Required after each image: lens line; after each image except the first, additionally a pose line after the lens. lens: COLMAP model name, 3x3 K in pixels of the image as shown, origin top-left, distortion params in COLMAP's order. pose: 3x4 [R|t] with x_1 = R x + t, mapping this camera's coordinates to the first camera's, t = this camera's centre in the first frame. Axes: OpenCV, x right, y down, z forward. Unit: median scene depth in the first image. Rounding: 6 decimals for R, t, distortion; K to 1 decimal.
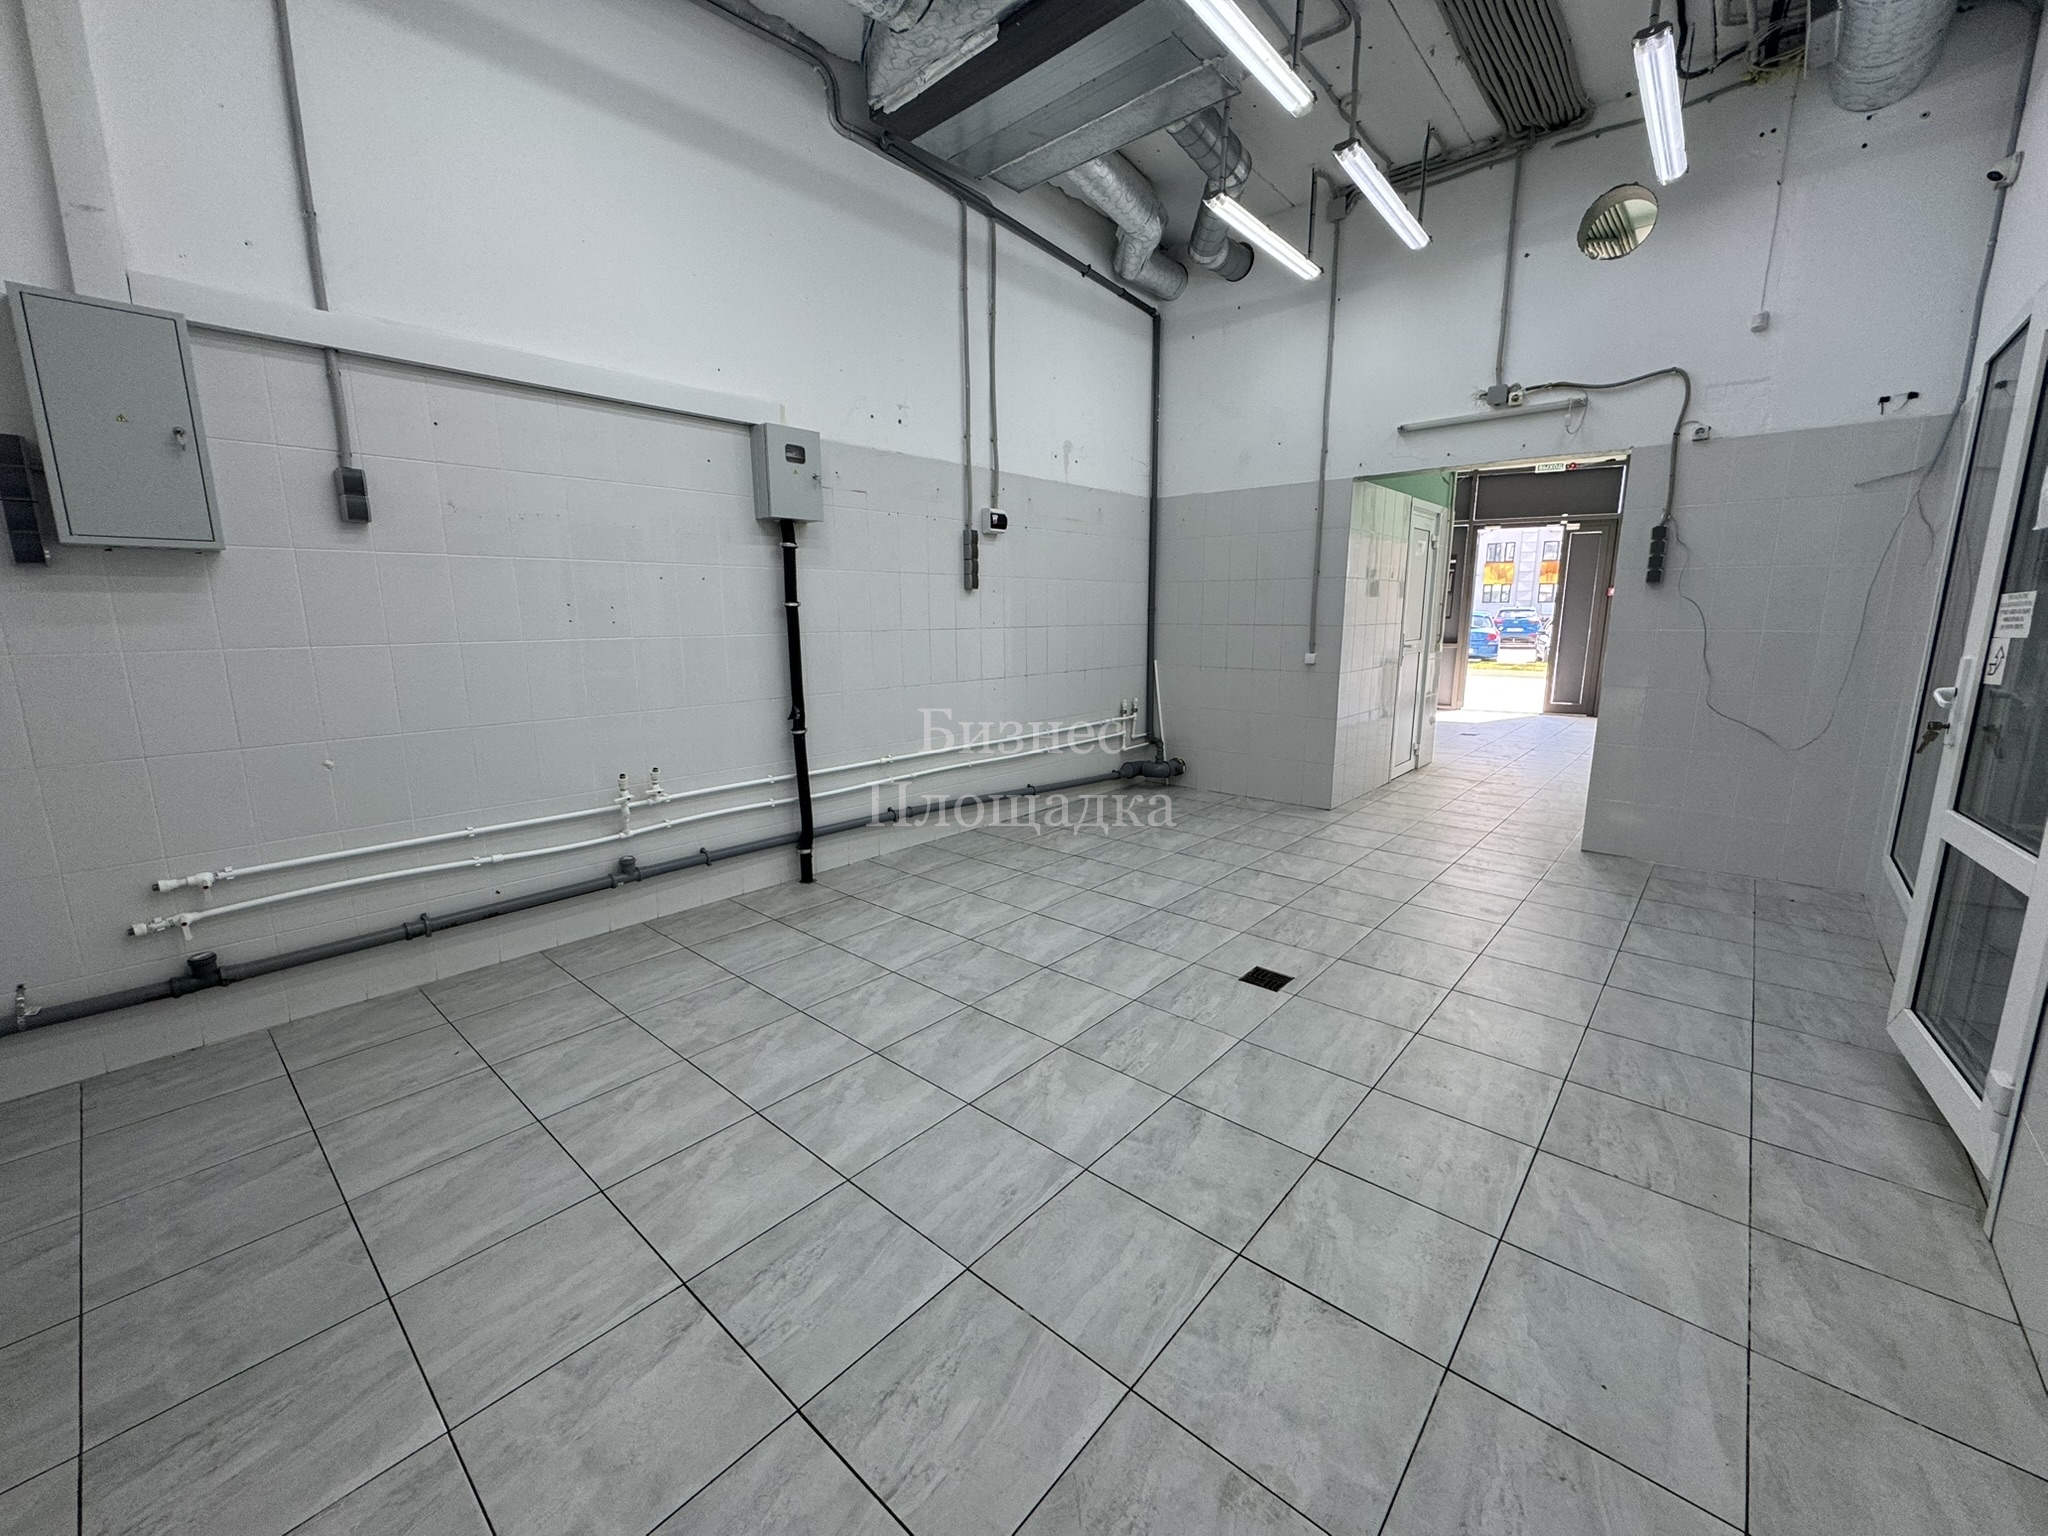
lens RADIAL K [[817.2, 0, 1027.0], [0, 817.2, 765.5], [0, 0, 1]] dist [-0.002436, -0.000008]
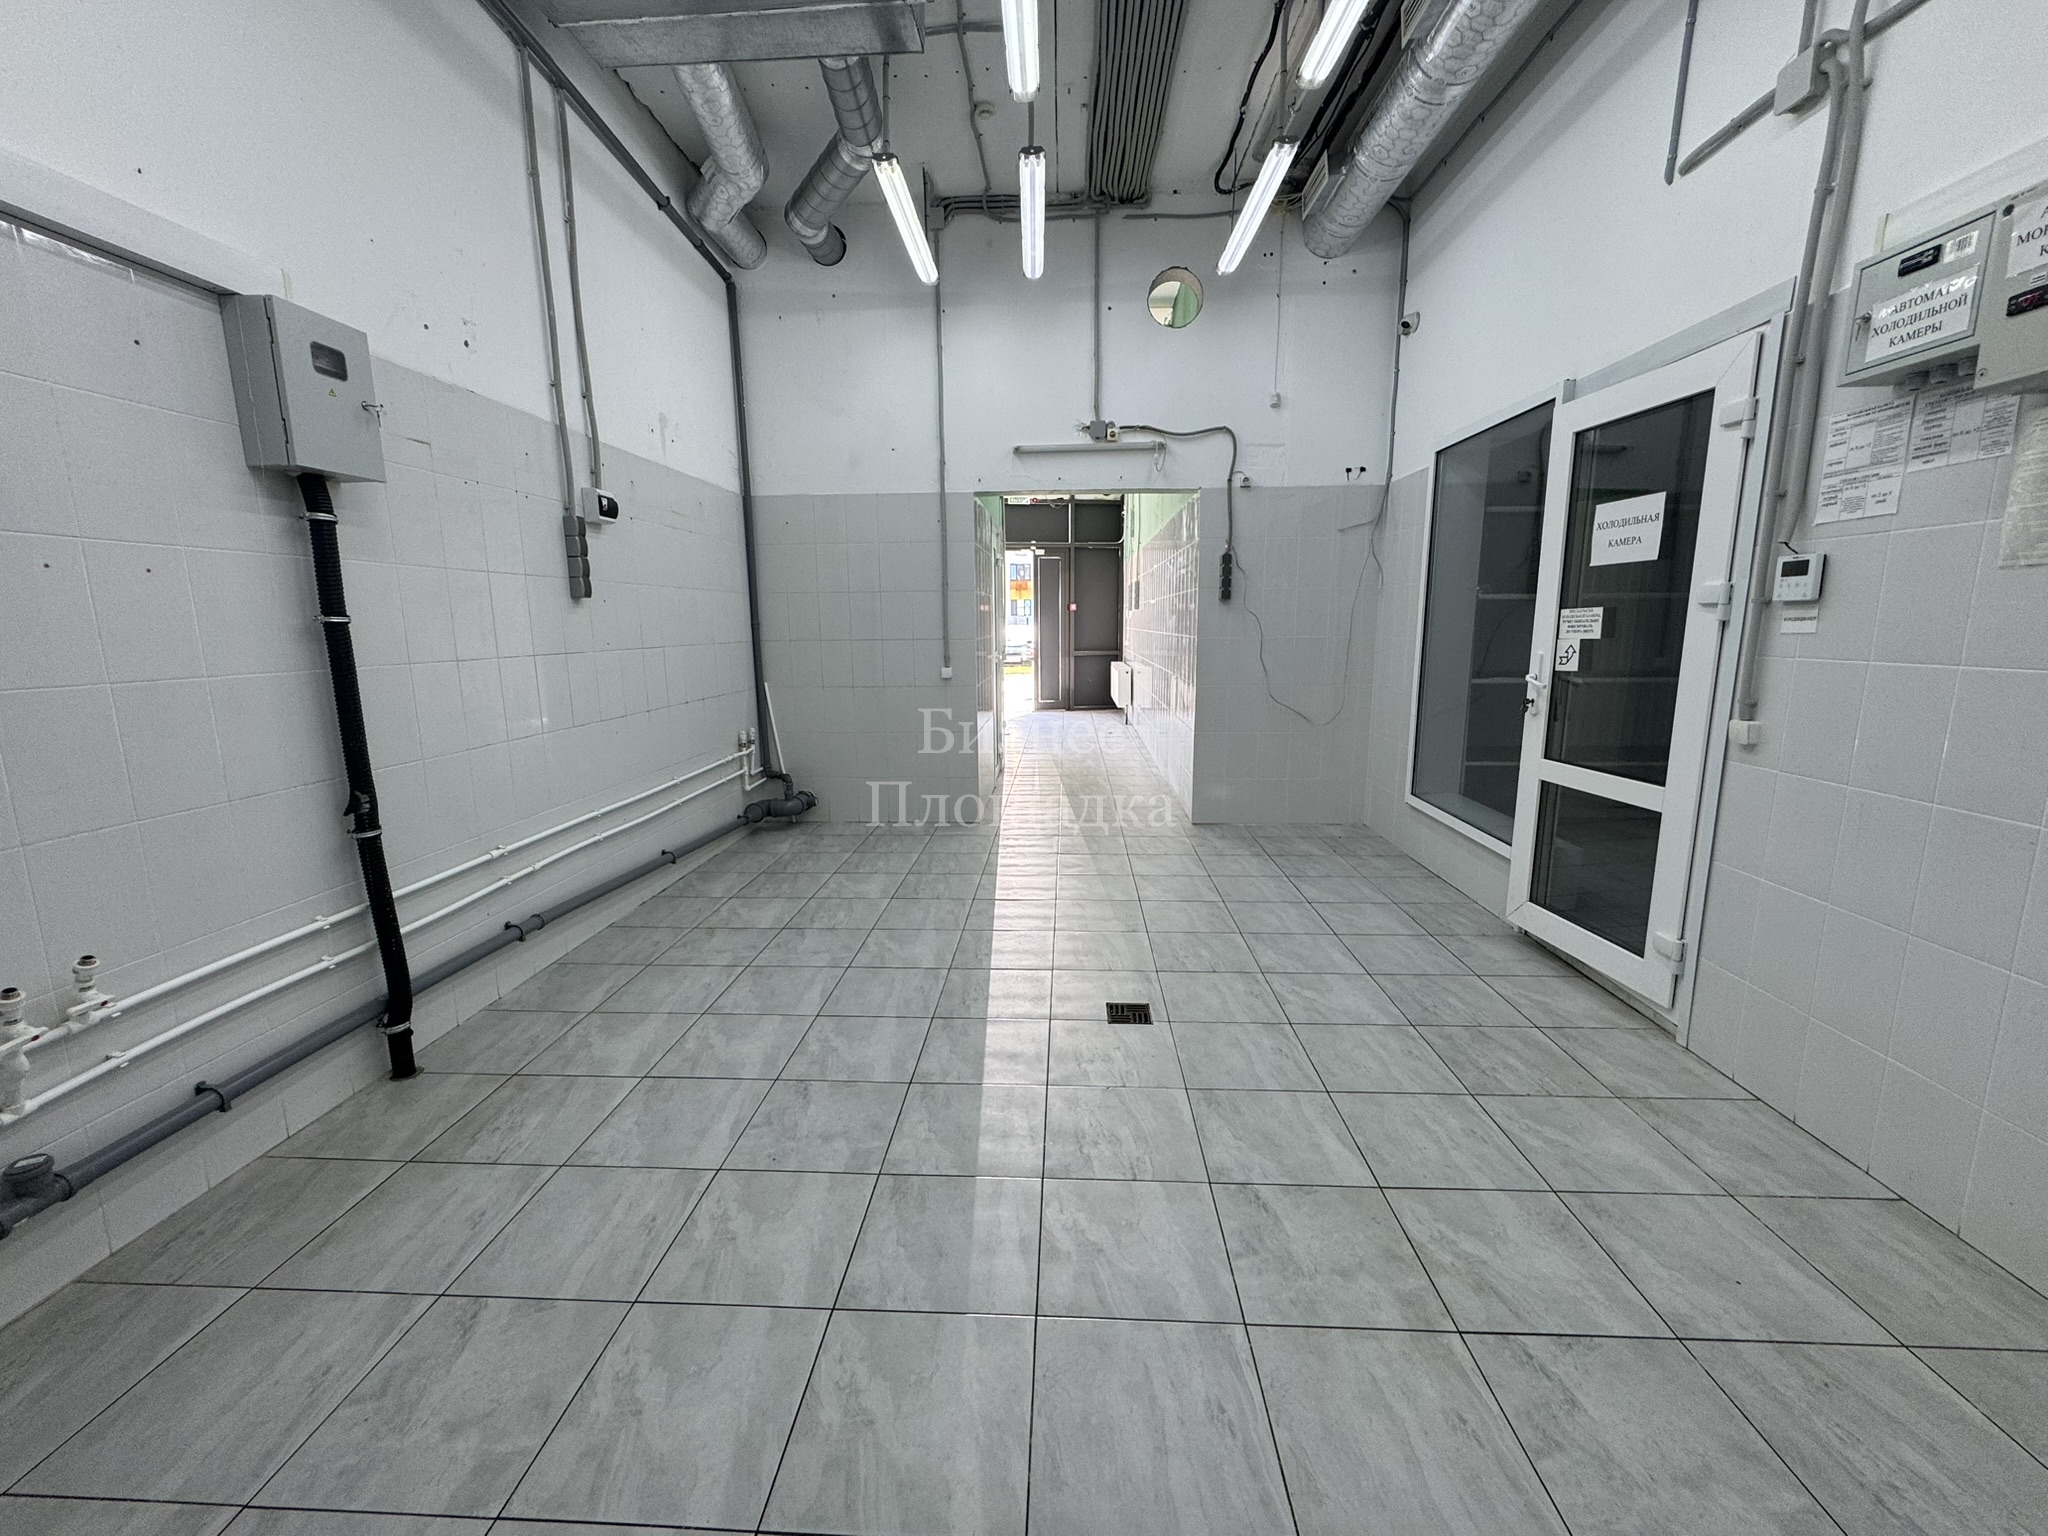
lens RADIAL K [[817.2, 0, 1025.9], [0, 817.2, 765.2], [0, 0, 1]] dist [-0.002436, -0.000008]
pose [[0.783946, -0.111999, 0.610643, -0.269506], [0.122446, 0.992166, 0.024777, -0.047908], [-0.608634, 0.055346, 0.791518, 0.243287]]
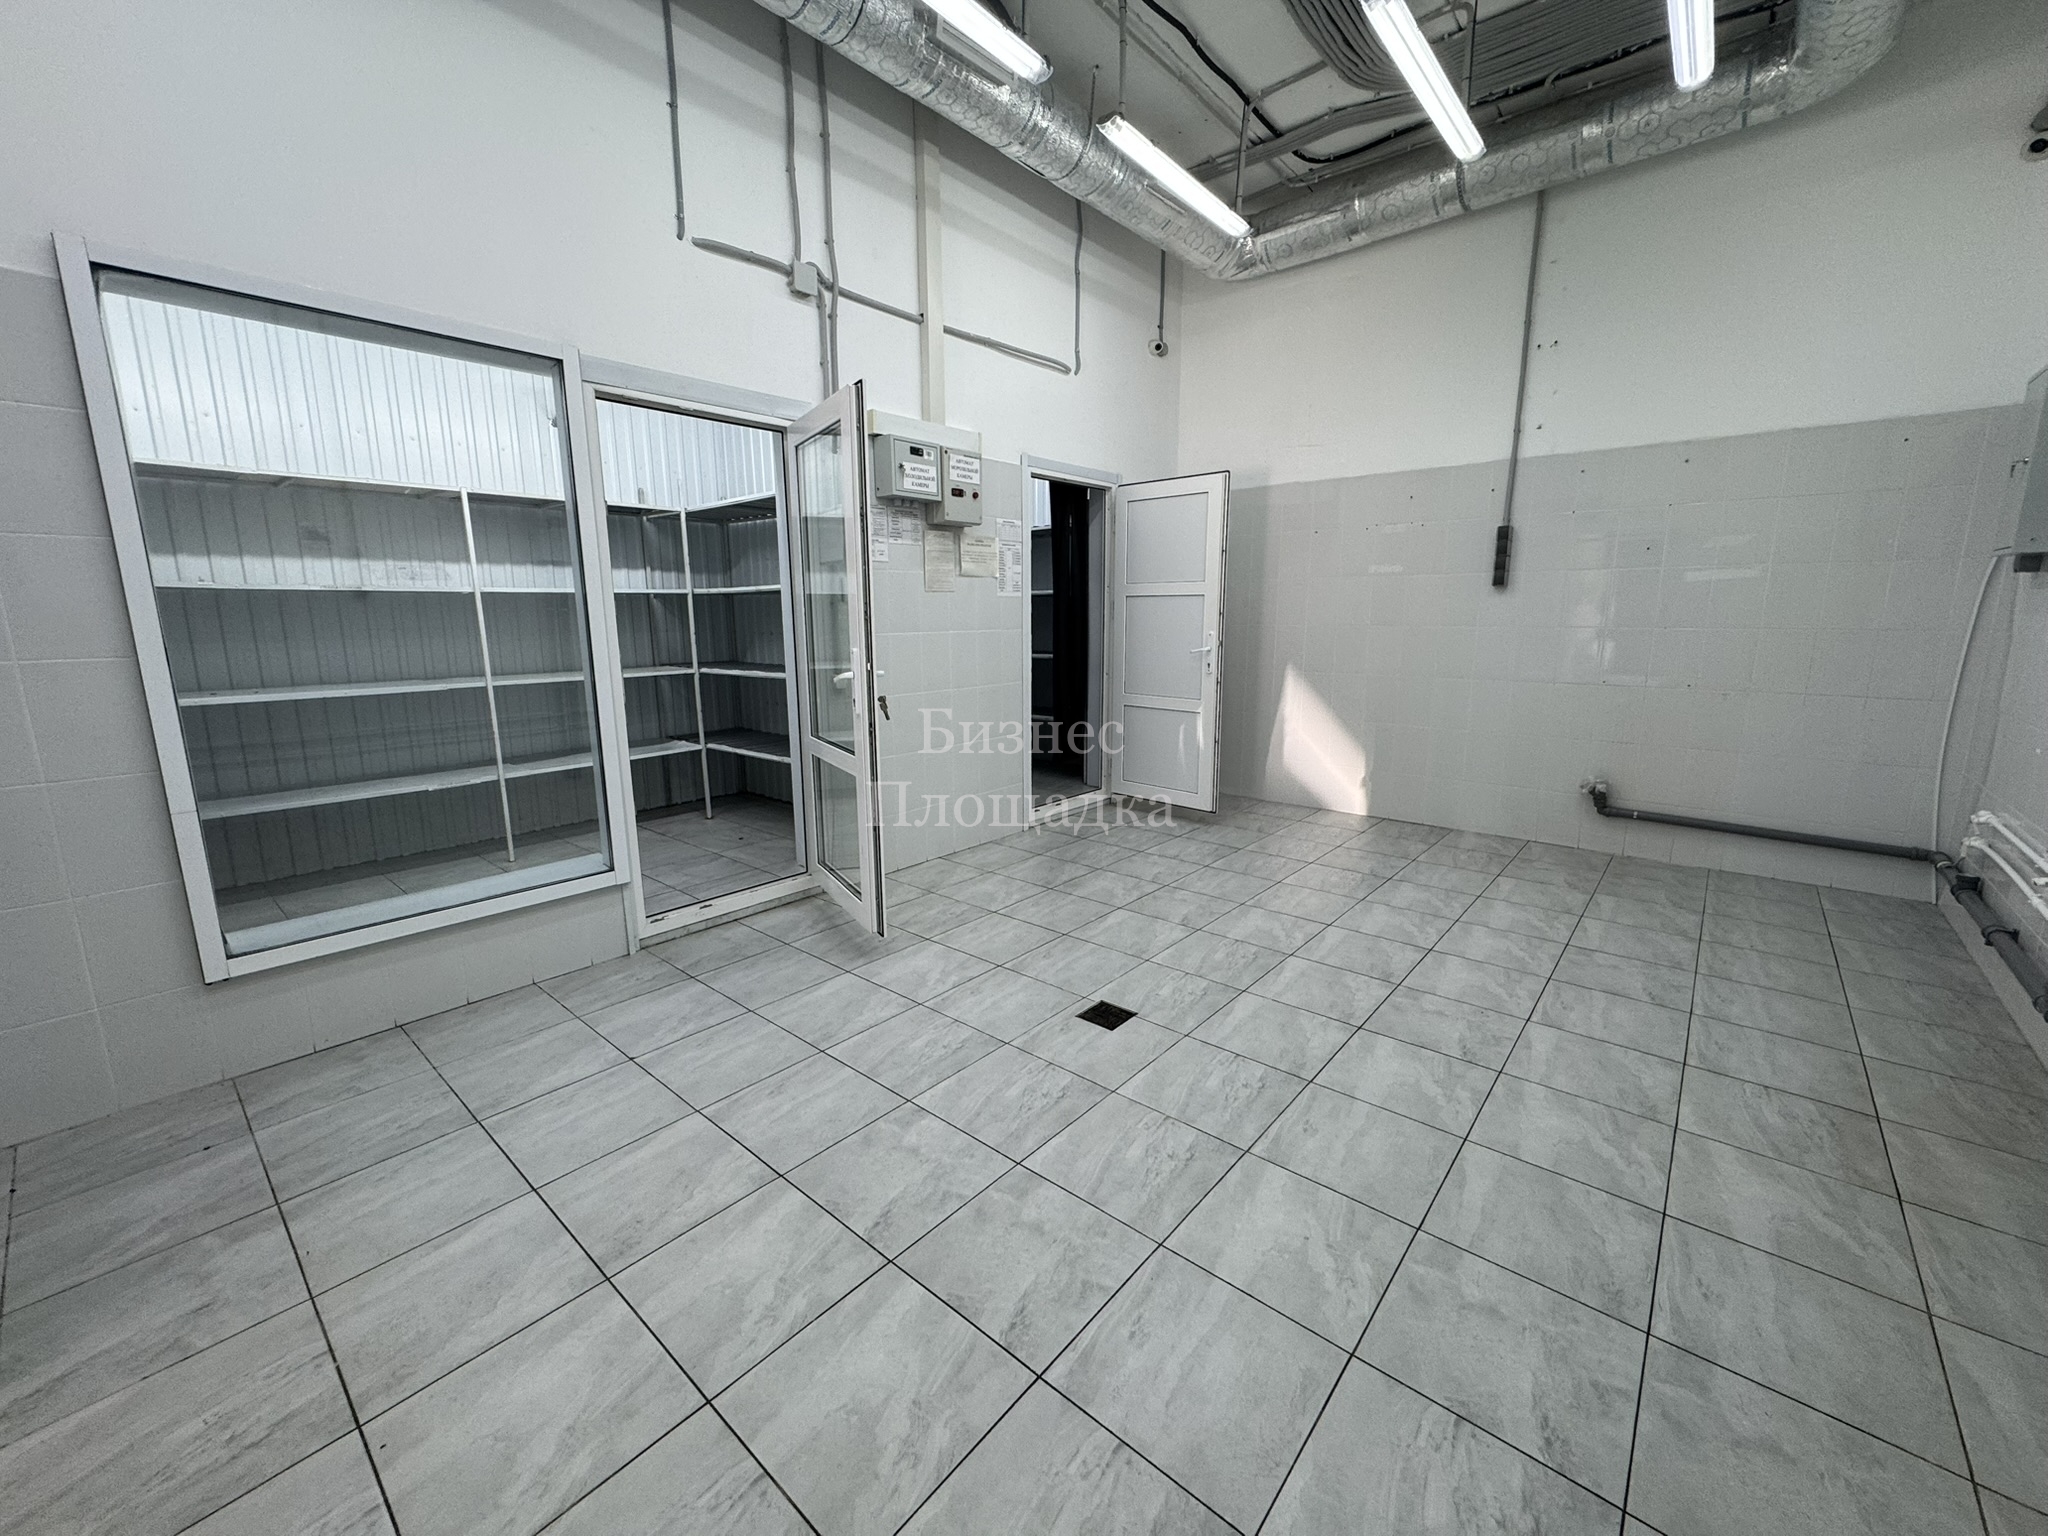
lens RADIAL K [[817.2, 0, 1025.4], [0, 817.2, 762.1], [0, 0, 1]] dist [-0.002436, -0.000008]
pose [[-0.999936, 0.009705, -0.005819, 0.302951], [0.006923, 0.931460, 0.363779, -0.262427], [0.008951, 0.363715, -0.931467, 1.368977]]
